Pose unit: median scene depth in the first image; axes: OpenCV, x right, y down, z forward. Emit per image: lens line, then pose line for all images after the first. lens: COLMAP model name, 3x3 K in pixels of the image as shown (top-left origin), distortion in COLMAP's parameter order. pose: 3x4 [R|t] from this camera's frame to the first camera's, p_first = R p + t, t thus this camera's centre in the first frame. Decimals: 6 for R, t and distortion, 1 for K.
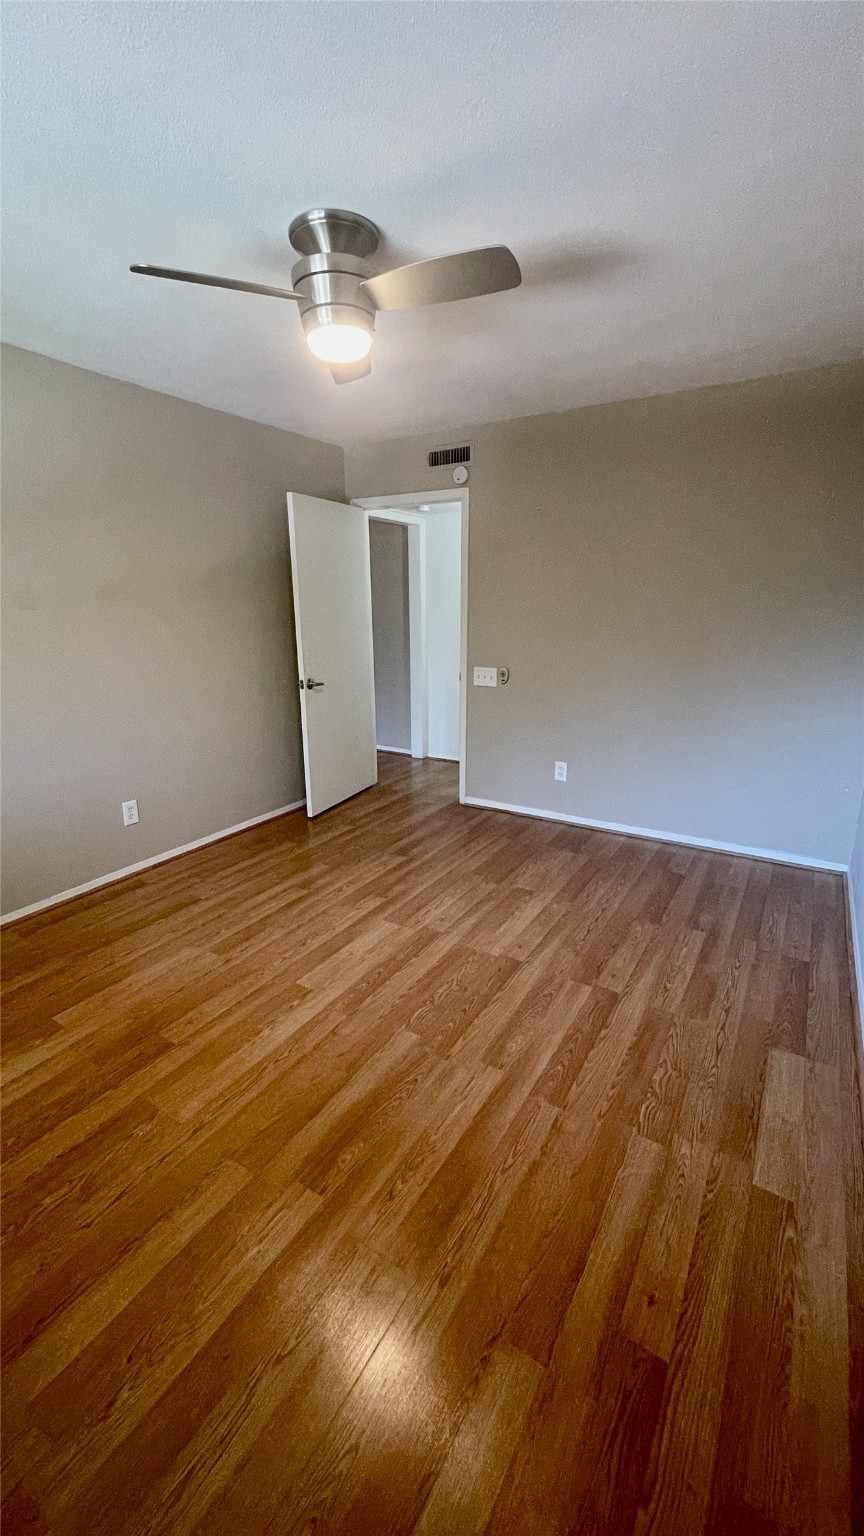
lens RADIAL K [[637.5, 0, 424.5], [0, 637.5, 763.1], [0, 0, 1]] dist [-0.001689, -0.000068]
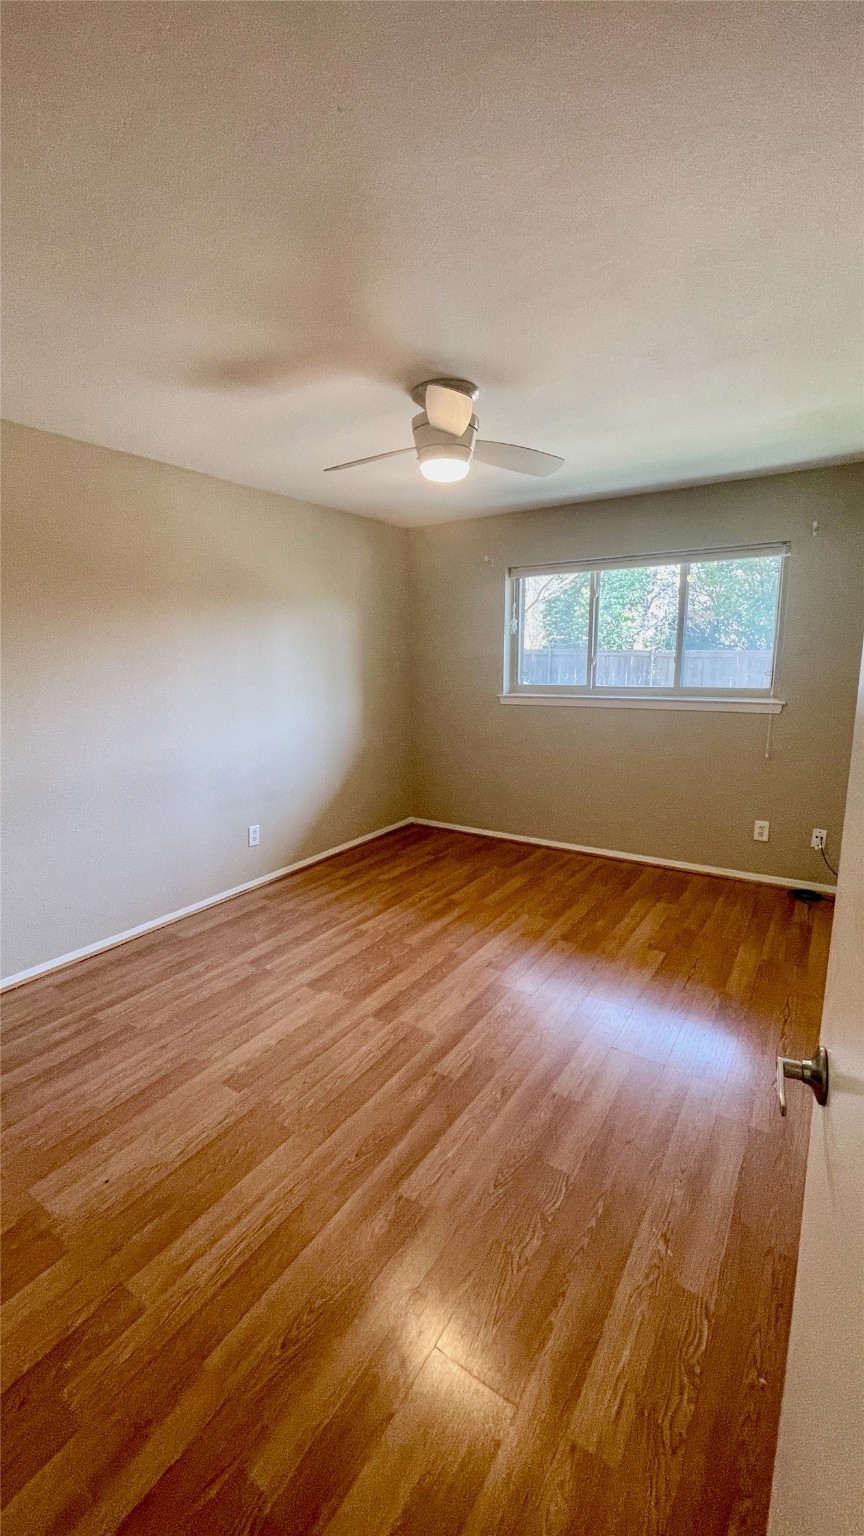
lens RADIAL K [[637.5, 0, 424.5], [0, 637.5, 763.1], [0, 0, 1]] dist [-0.001689, -0.000068]
pose [[-0.999475, 0.010725, 0.030557, -0.099211], [0.022271, 0.912665, 0.408101, -0.534094], [-0.023511, 0.408568, -0.912425, 2.010033]]
